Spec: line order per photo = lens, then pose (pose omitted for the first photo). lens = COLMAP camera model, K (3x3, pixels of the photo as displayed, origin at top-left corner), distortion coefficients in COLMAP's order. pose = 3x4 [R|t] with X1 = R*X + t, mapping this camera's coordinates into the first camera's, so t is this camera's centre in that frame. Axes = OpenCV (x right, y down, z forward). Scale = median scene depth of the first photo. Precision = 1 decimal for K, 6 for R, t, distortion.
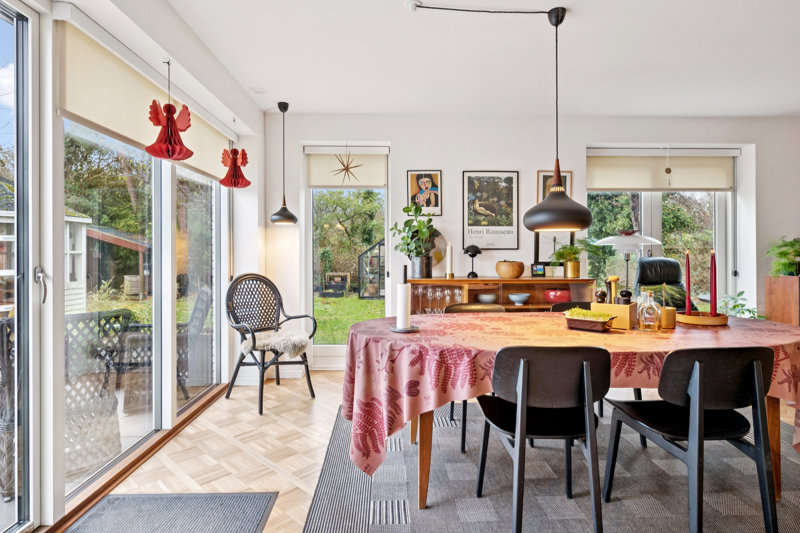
lens RADIAL K [[403.1, 0, 391.3], [0, 403.1, 251.3], [0, 0, 1]] dist [0.000359, 0.000256]
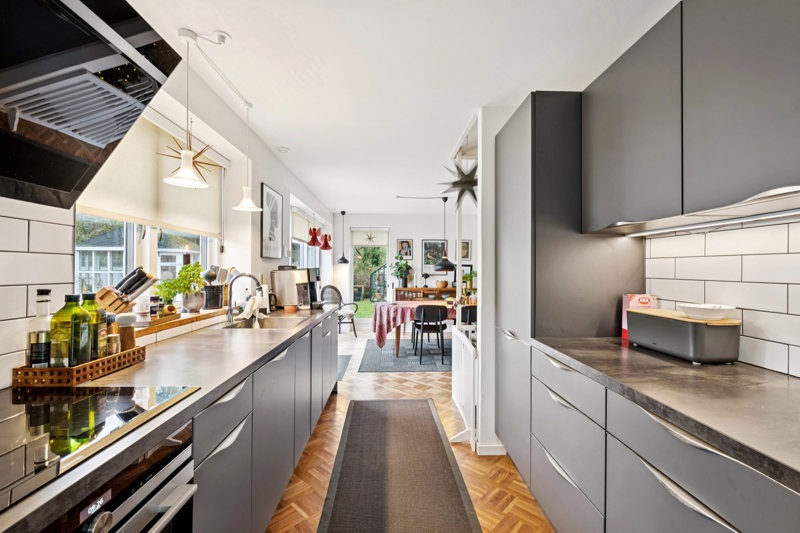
lens RADIAL K [[368.6, 0, 400.0], [0, 368.6, 266.5], [0, 0, 1]] dist [0.000911, 0.000234]
pose [[0.999865, 0.007088, 0.014798, 0.026894], [-0.007104, 0.999974, 0.001069, -0.053677], [-0.014790, -0.001174, 0.999890, -1.050025]]
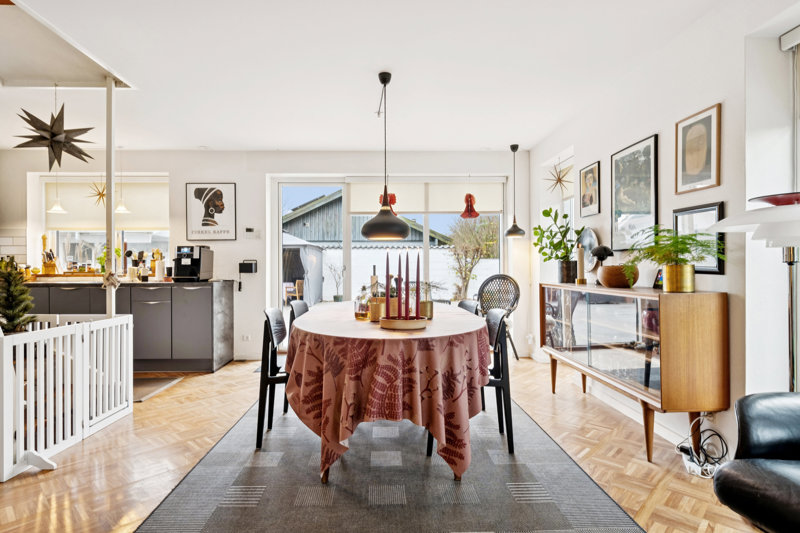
lens RADIAL K [[432.5, 0, 400.0], [0, 432.5, 266.5], [0, 0, 1]] dist [-0.000900, -0.000132]
pose [[0.014812, -0.001055, -0.999890, 1.062500], [0.001095, 0.999999, -0.001039, 0.026951], [0.999890, -0.001079, 0.014813, 0.567939]]
